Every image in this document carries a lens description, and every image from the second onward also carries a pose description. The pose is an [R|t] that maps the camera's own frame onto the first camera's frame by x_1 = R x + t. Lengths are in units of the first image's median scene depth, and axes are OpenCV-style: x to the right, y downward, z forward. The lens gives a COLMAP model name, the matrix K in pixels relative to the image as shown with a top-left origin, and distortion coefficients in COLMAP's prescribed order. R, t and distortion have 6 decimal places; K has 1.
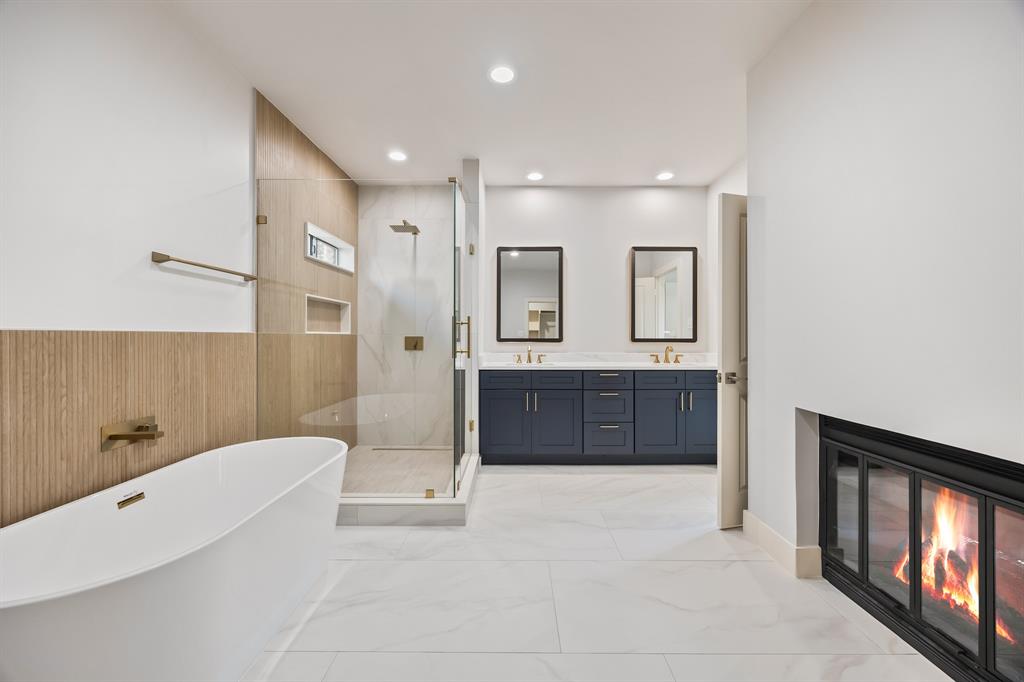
lens RADIAL K [[393.6, 0, 515.0], [0, 393.6, 334.6], [0, 0, 1]] dist [0.001395, 0.000146]
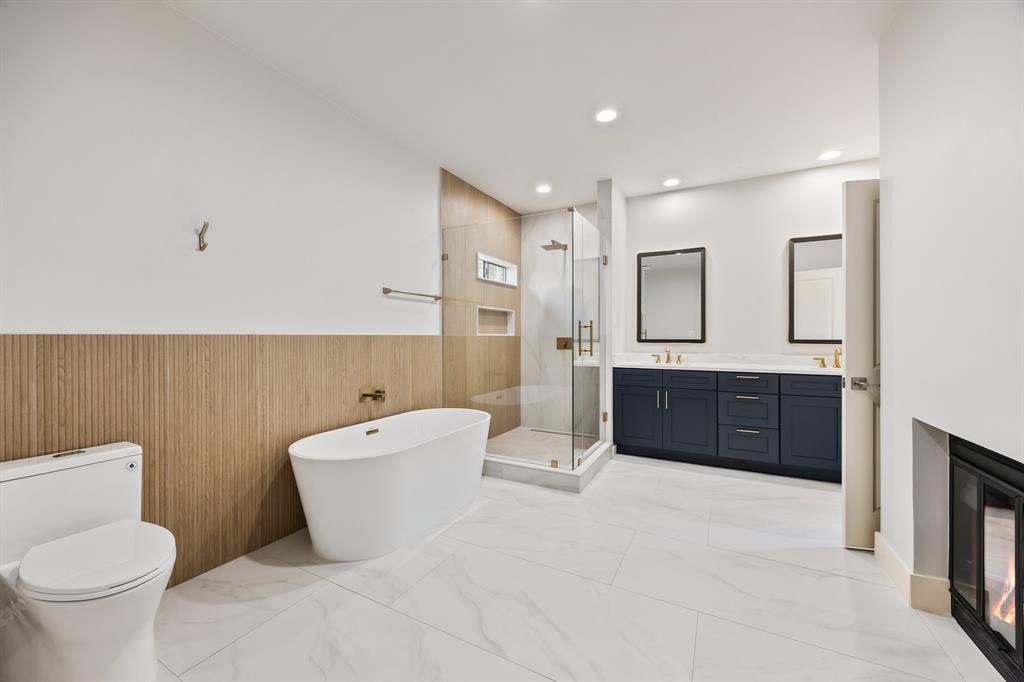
lens RADIAL K [[393.6, 0, 517.7], [0, 393.6, 336.0], [0, 0, 1]] dist [0.001395, 0.000146]
pose [[0.887905, -0.001782, -0.460023, 0.251024], [0.002991, 0.999994, 0.001898, -0.003428], [0.460017, -0.003062, 0.887905, -0.156036]]
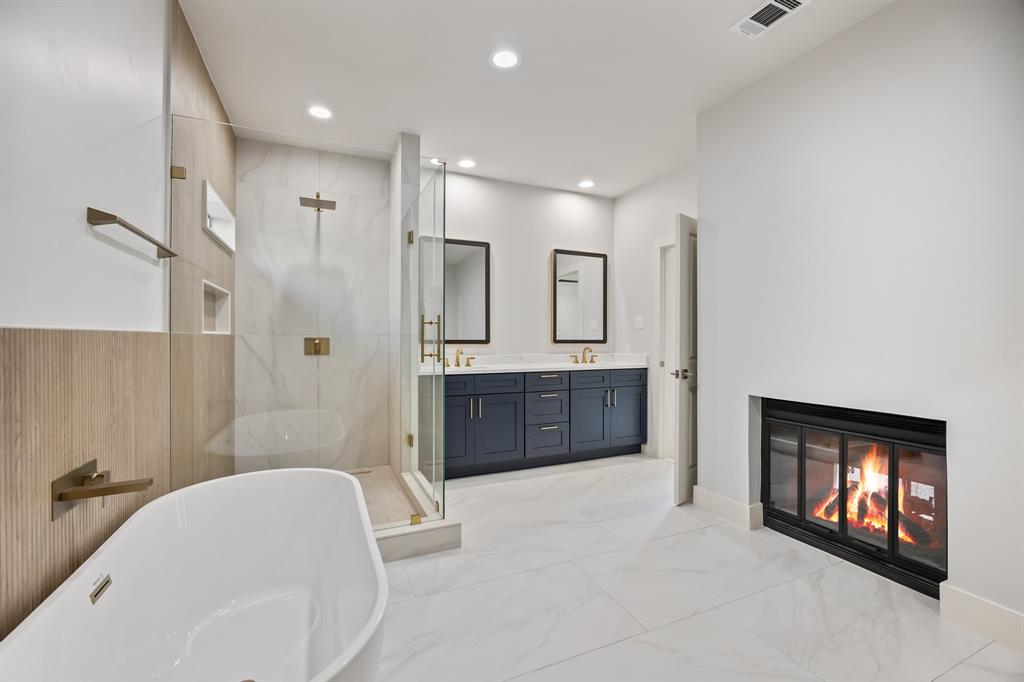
lens RADIAL K [[433.6, 0, 515.3], [0, 433.6, 337.0], [0, 0, 1]] dist [-0.004797, -0.000989]
pose [[0.910416, 0.001753, 0.413691, -0.405105], [-0.003263, 0.999990, 0.002944, -0.000793], [-0.413682, -0.004031, 0.910413, 0.043162]]
